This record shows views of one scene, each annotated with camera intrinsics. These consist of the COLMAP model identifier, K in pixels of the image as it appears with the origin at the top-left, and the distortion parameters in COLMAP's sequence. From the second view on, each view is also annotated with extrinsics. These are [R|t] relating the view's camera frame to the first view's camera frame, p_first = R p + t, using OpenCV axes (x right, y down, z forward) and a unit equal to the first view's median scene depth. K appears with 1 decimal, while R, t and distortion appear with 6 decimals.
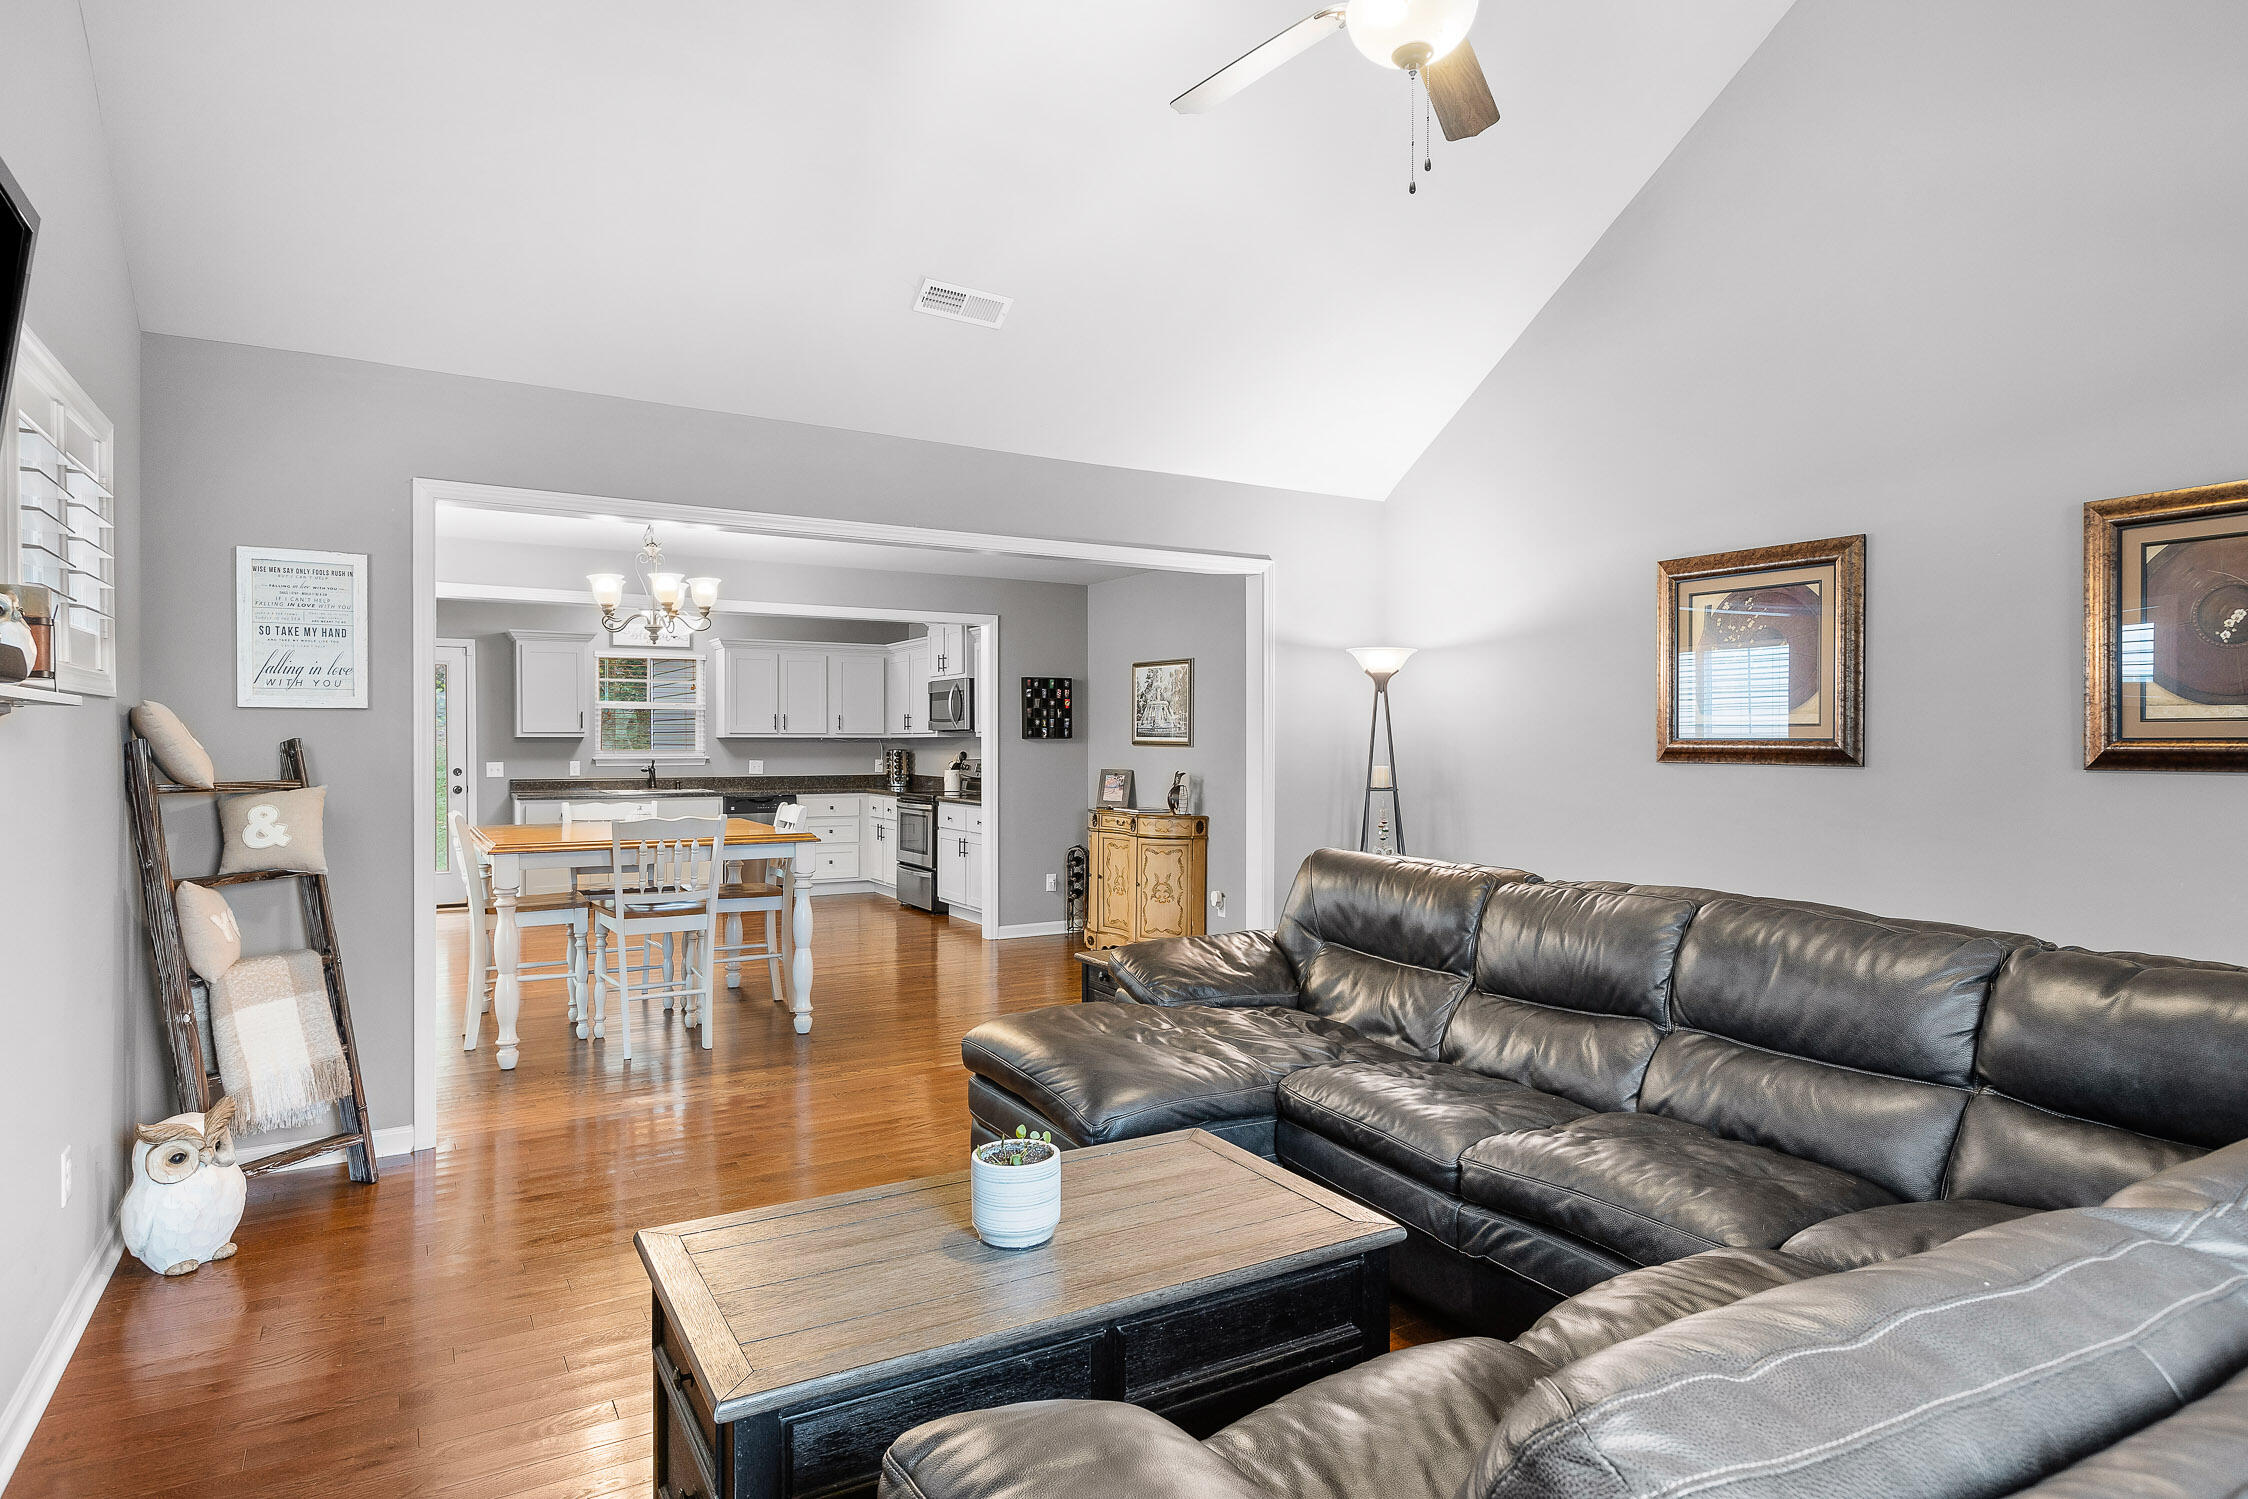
lens RADIAL K [[1272.5, 0, 1124.0], [0, 1272.5, 749.5], [0, 0, 1]] dist [-0.002532, -0.000749]
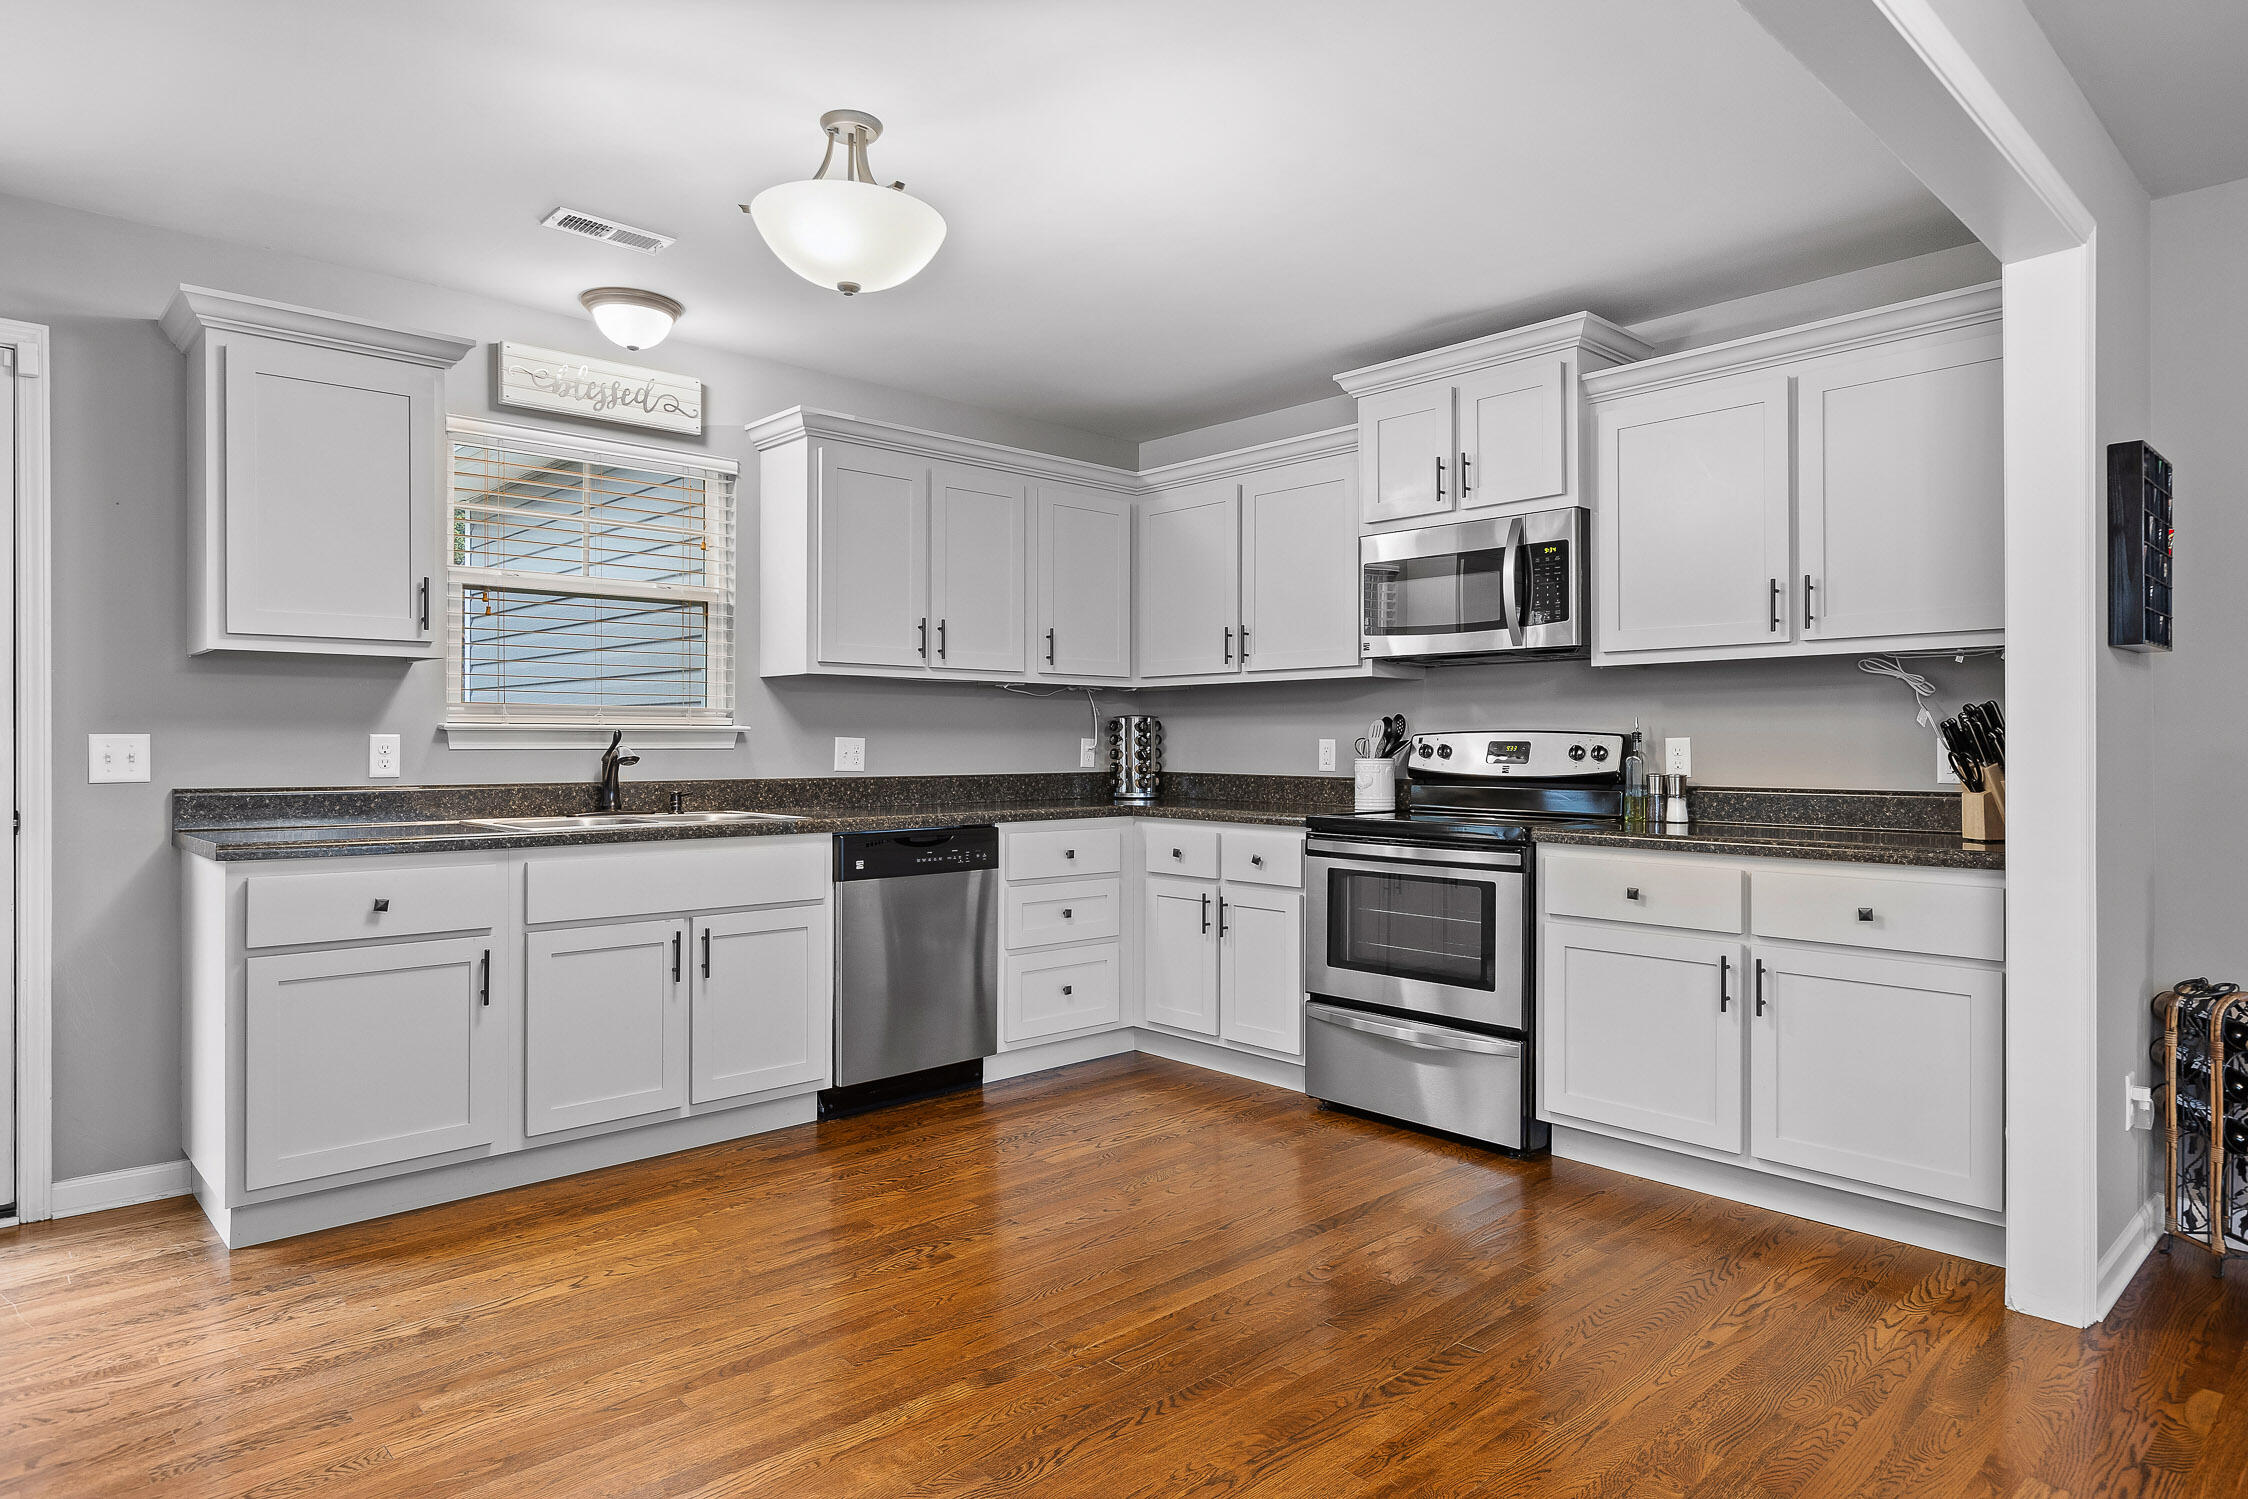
lens RADIAL K [[1312.2, 0, 1124.0], [0, 1312.2, 749.5], [0, 0, 1]] dist [-0.002947, -0.002349]
pose [[0.976700, -0.001102, 0.214607, -0.312294], [0.001741, 0.999995, -0.002791, 0.014517], [-0.214603, 0.003099, 0.976697, 0.612271]]
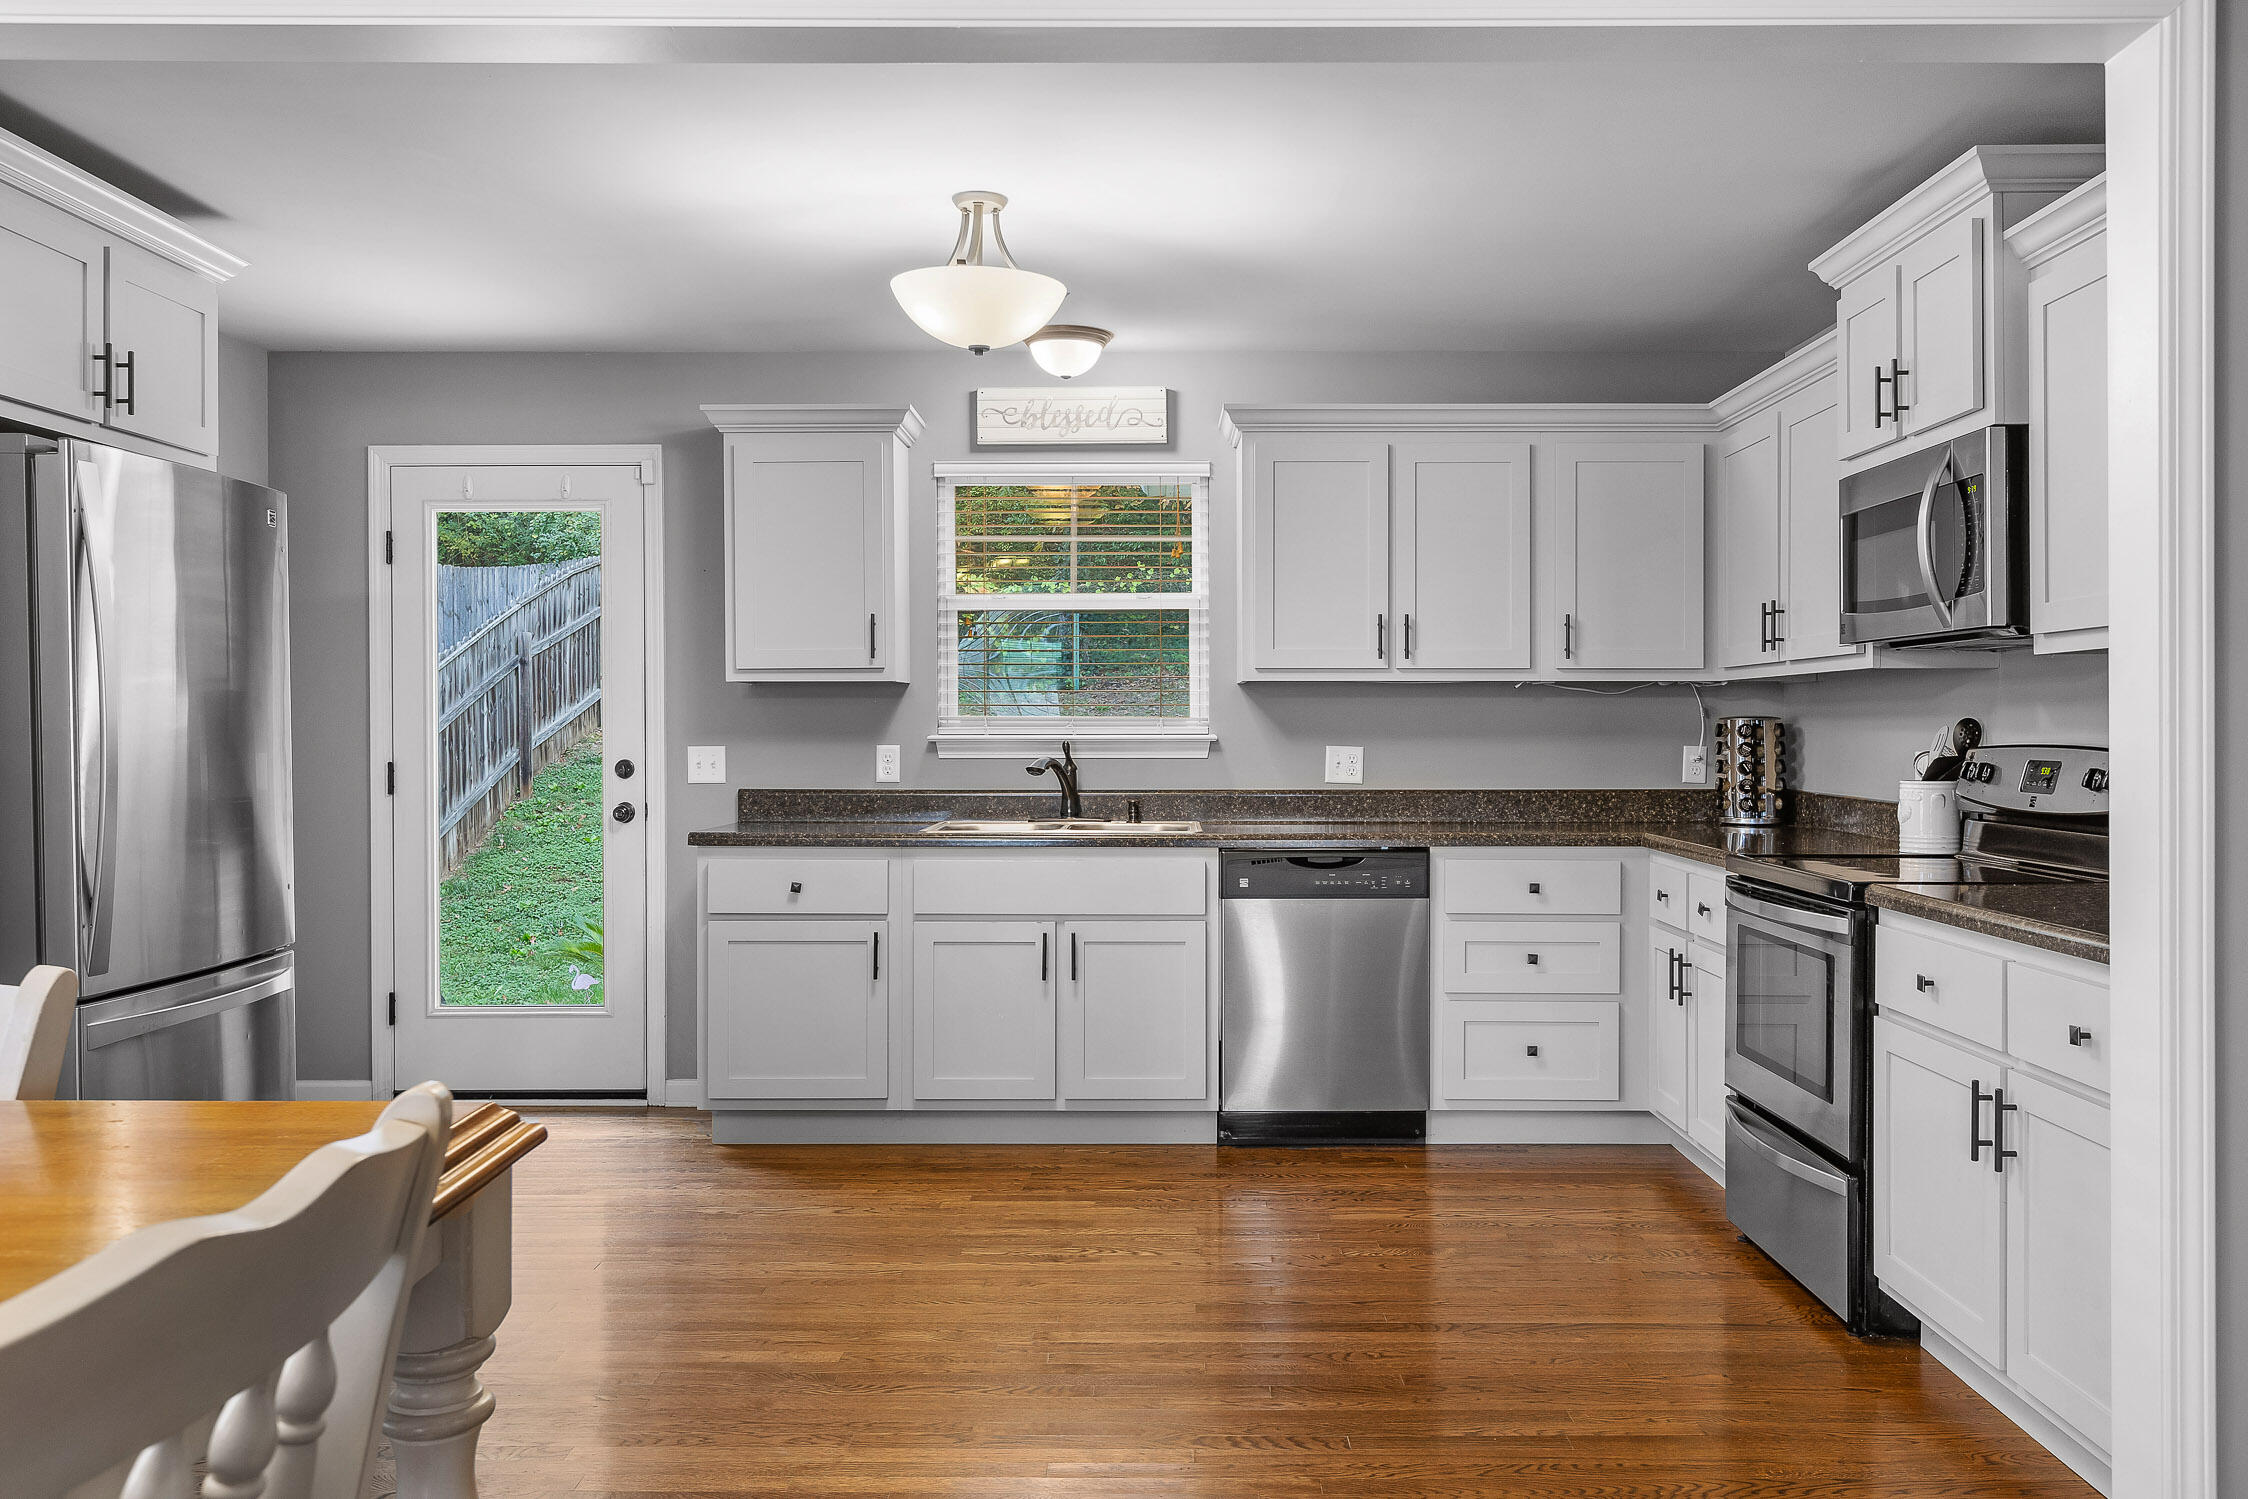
lens RADIAL K [[1766.3, 0, 1124.0], [0, 1766.3, 749.5], [0, 0, 1]] dist [-0.002521, -0.003681]
pose [[0.853790, 0.004855, -0.520594, -0.082934], [-0.002629, 0.999984, 0.005015, 0.007544], [0.520610, -0.002914, 0.853789, 0.566036]]
